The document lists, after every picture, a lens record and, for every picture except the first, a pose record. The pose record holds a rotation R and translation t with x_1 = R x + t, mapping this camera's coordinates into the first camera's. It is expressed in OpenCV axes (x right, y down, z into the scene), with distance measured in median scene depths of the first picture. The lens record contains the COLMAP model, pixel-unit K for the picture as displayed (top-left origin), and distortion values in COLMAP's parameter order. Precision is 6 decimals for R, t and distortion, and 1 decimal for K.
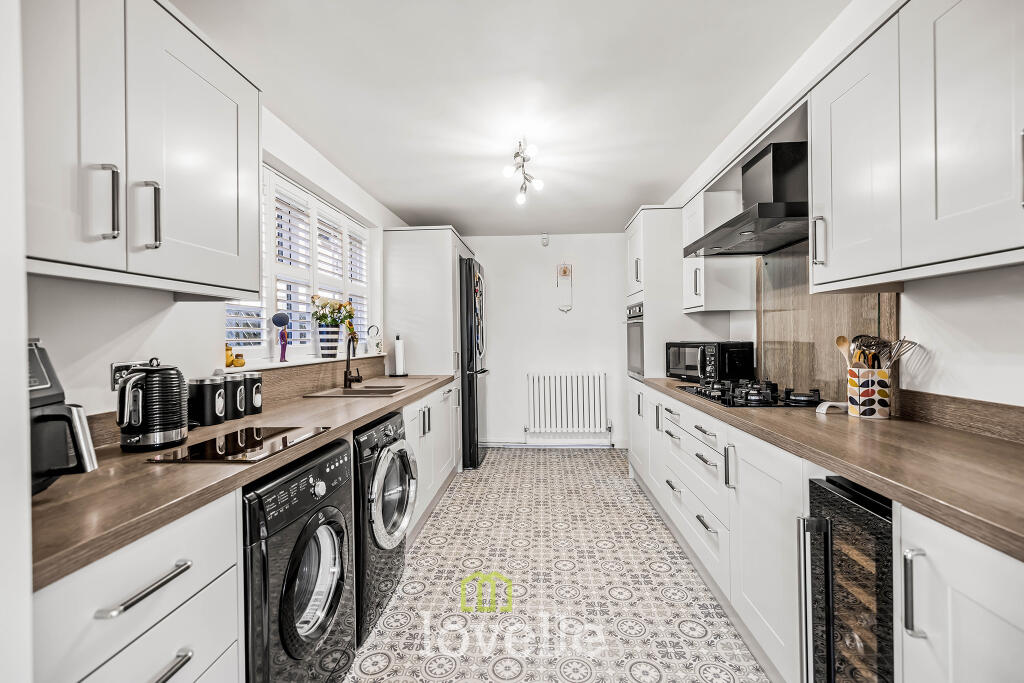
lens RADIAL K [[432.2, 0, 512.0], [0, 432.2, 341.5], [0, 0, 1]] dist [0.000268, 0.000022]
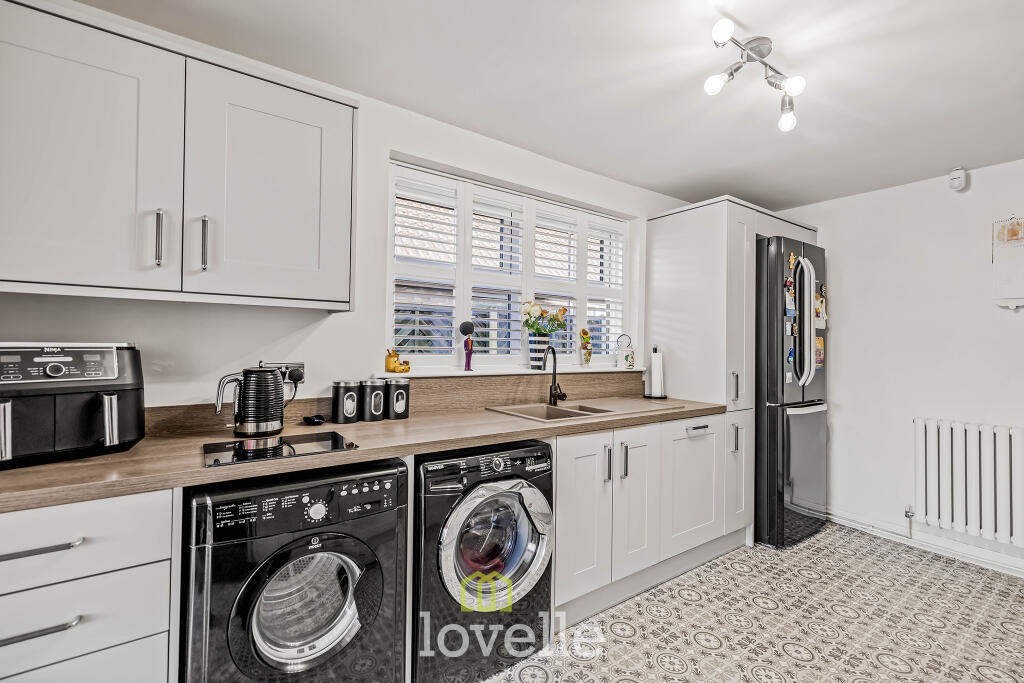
lens RADIAL K [[450.1, 0, 512.0], [0, 450.1, 341.5], [0, 0, 1]] dist [0.002671, 0.000474]
pose [[0.639197, 0.016891, -0.768857, 0.315578], [-0.032075, 0.999474, -0.004709, -0.017804], [0.768373, 0.027671, 0.639403, 0.392087]]
